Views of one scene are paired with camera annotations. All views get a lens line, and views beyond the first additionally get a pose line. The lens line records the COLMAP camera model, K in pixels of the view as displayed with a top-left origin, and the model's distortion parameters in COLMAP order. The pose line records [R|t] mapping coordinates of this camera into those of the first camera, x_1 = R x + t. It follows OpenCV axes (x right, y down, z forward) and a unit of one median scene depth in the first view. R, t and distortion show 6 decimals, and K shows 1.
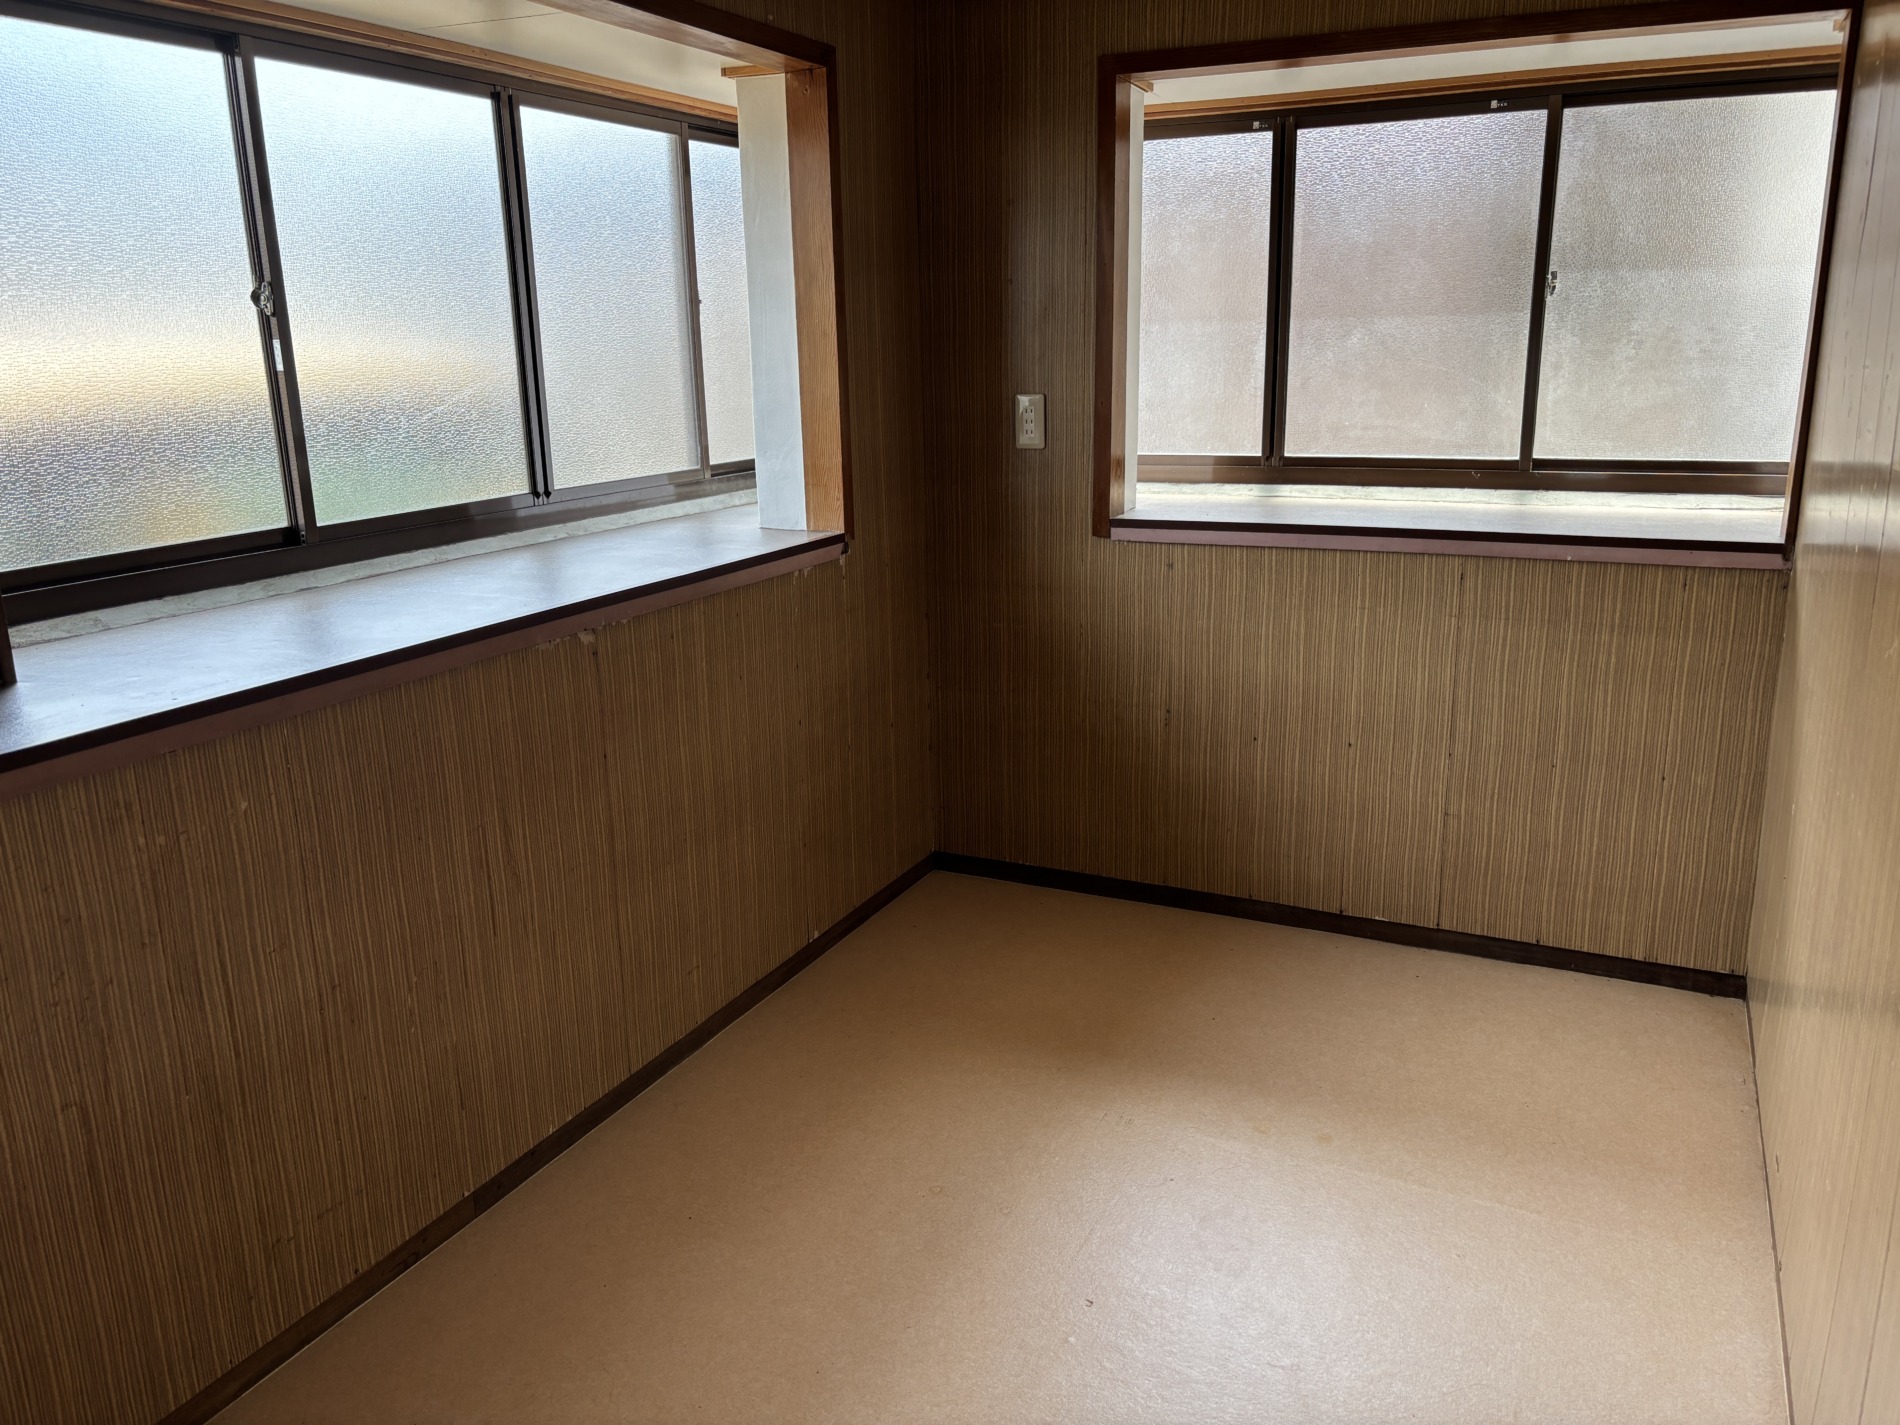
lens RADIAL K [[1438.4, 0, 948.3], [0, 1438.4, 716.1], [0, 0, 1]] dist [0.034326, -0.052519]
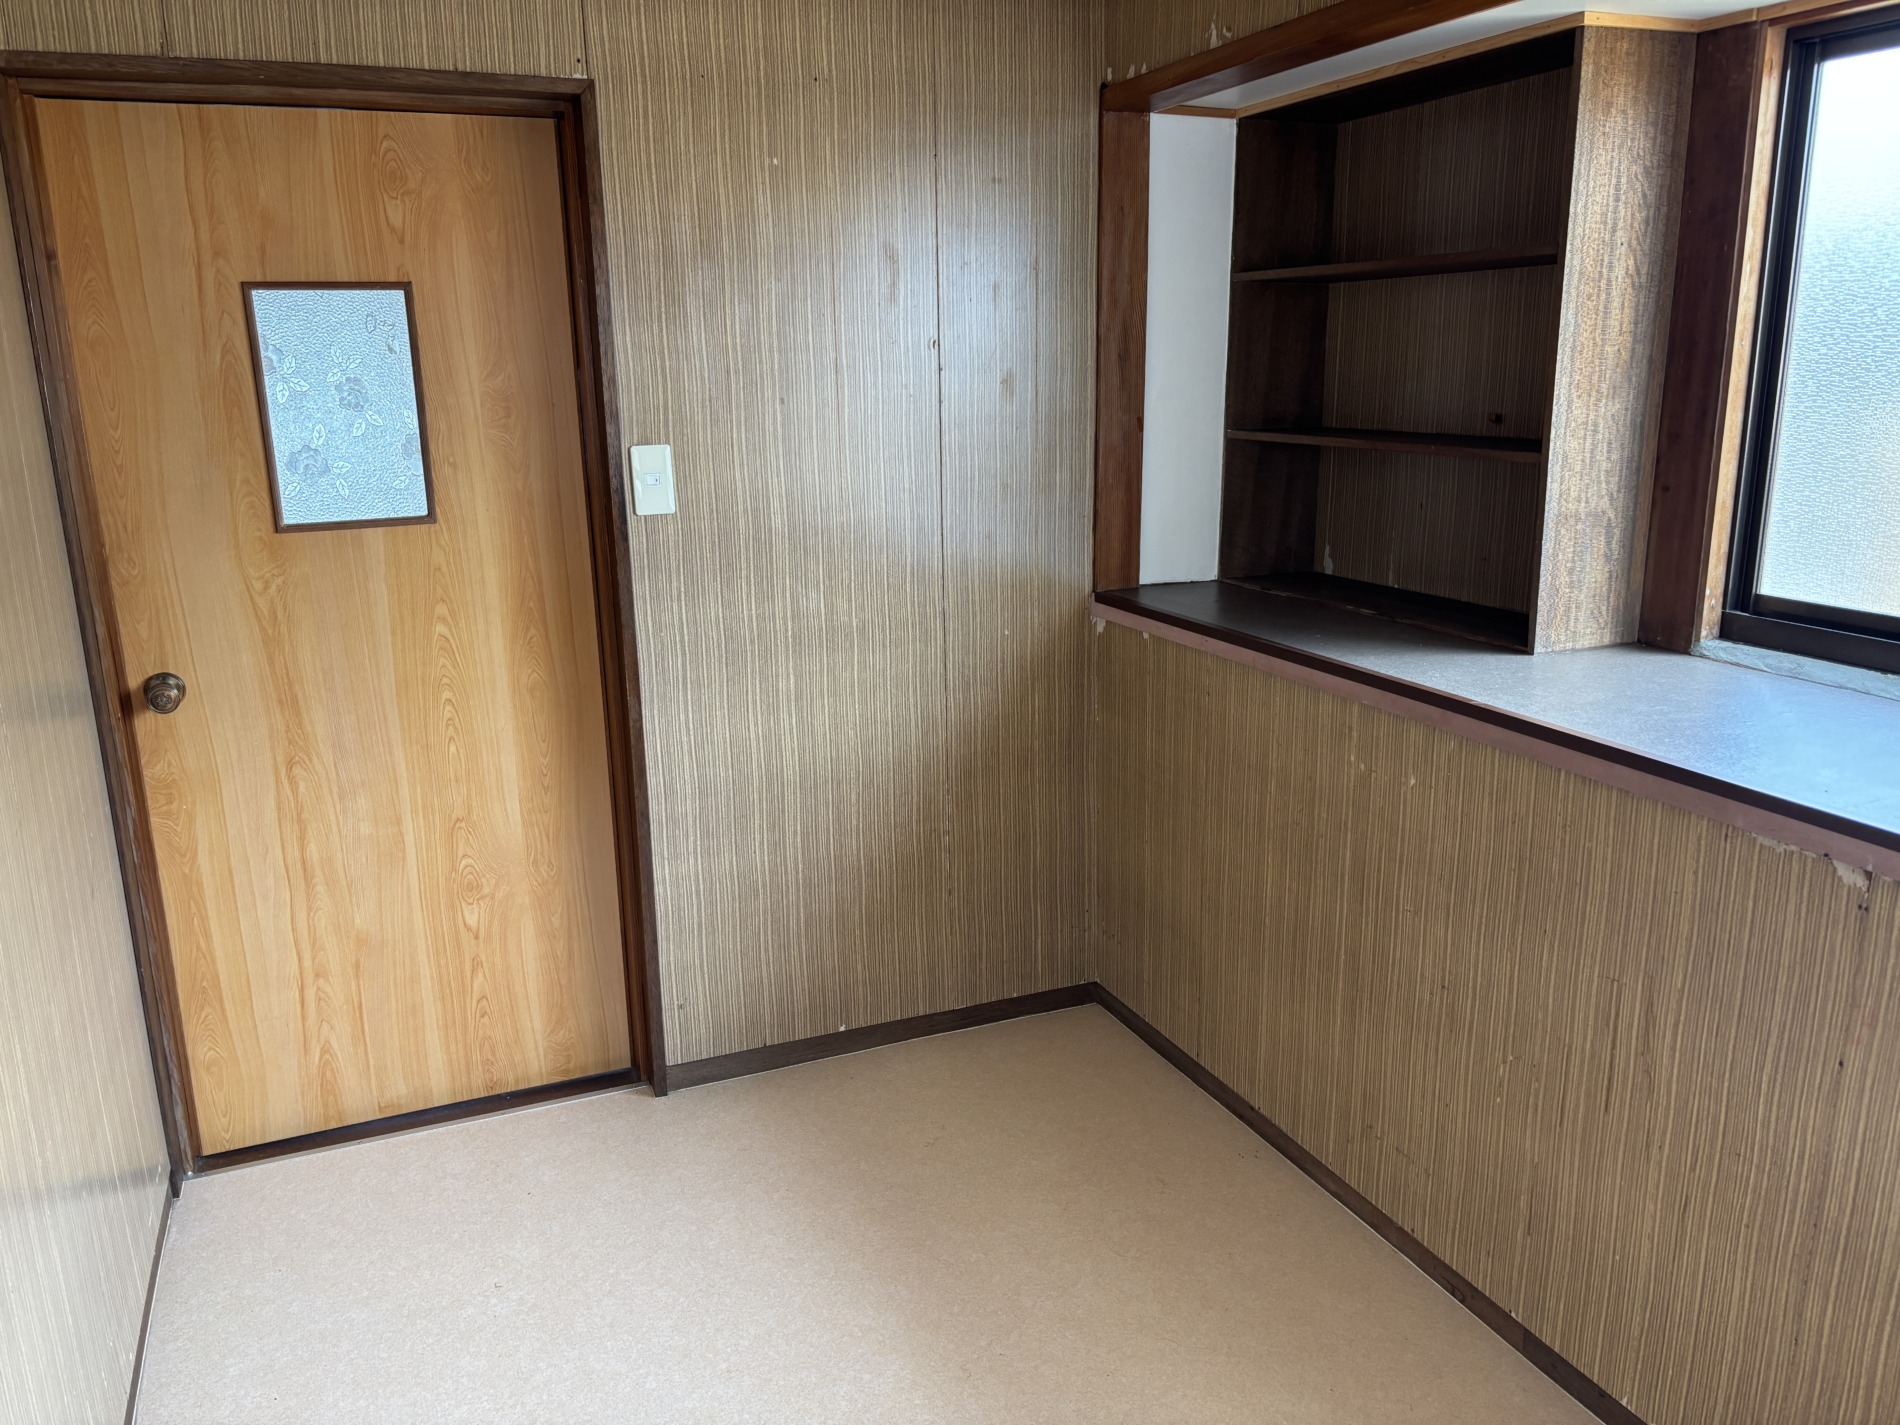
lens RADIAL K [[1438.4, 0, 948.5], [0, 1438.4, 709.3], [0, 0, 1]] dist [0.034326, -0.052519]
pose [[-0.652718, 0.217638, -0.725668, 0.543377], [-0.169098, 0.891832, 0.419572, -0.379150], [0.738489, 0.396571, -0.545313, 1.203237]]
